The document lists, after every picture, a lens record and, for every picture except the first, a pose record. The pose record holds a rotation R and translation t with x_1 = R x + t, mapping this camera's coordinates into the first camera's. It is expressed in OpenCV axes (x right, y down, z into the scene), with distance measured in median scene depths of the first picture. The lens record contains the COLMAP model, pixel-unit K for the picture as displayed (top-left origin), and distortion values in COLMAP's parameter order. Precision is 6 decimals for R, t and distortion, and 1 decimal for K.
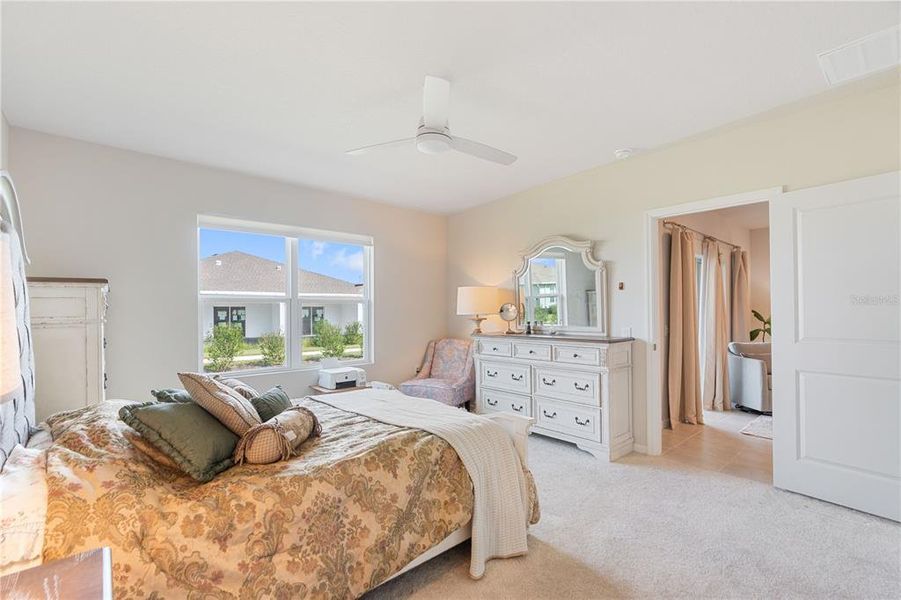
lens RADIAL K [[408.6, 0, 448.0], [0, 408.6, 309.3], [0, 0, 1]] dist [0.000673, 0.000113]
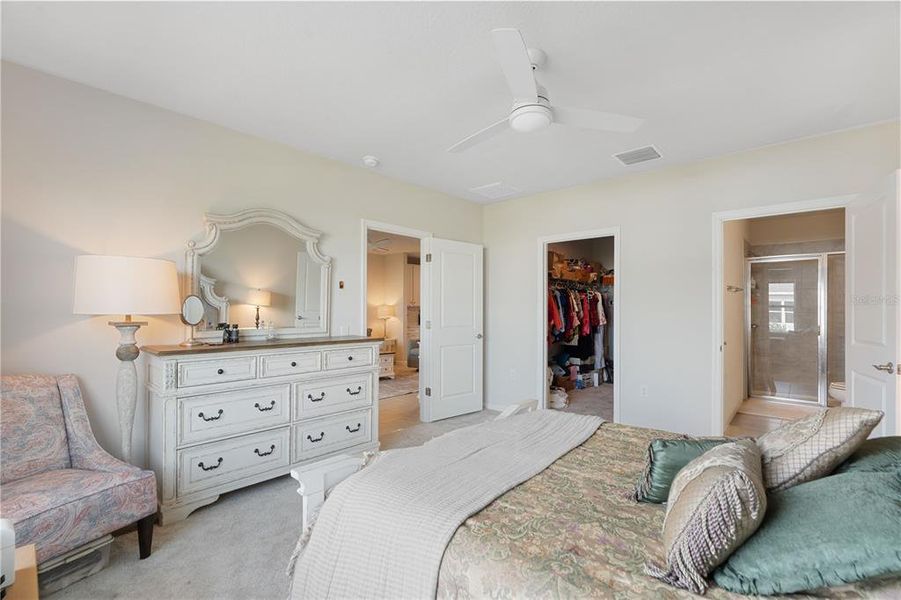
lens RADIAL K [[408.6, 0, 448.0], [0, 408.6, 309.3], [0, 0, 1]] dist [0.000673, 0.000113]
pose [[-0.114496, 0.012029, 0.993351, -0.584271], [-0.004737, 0.999909, -0.012655, 0.013419], [-0.993412, -0.006154, -0.114428, 0.833760]]
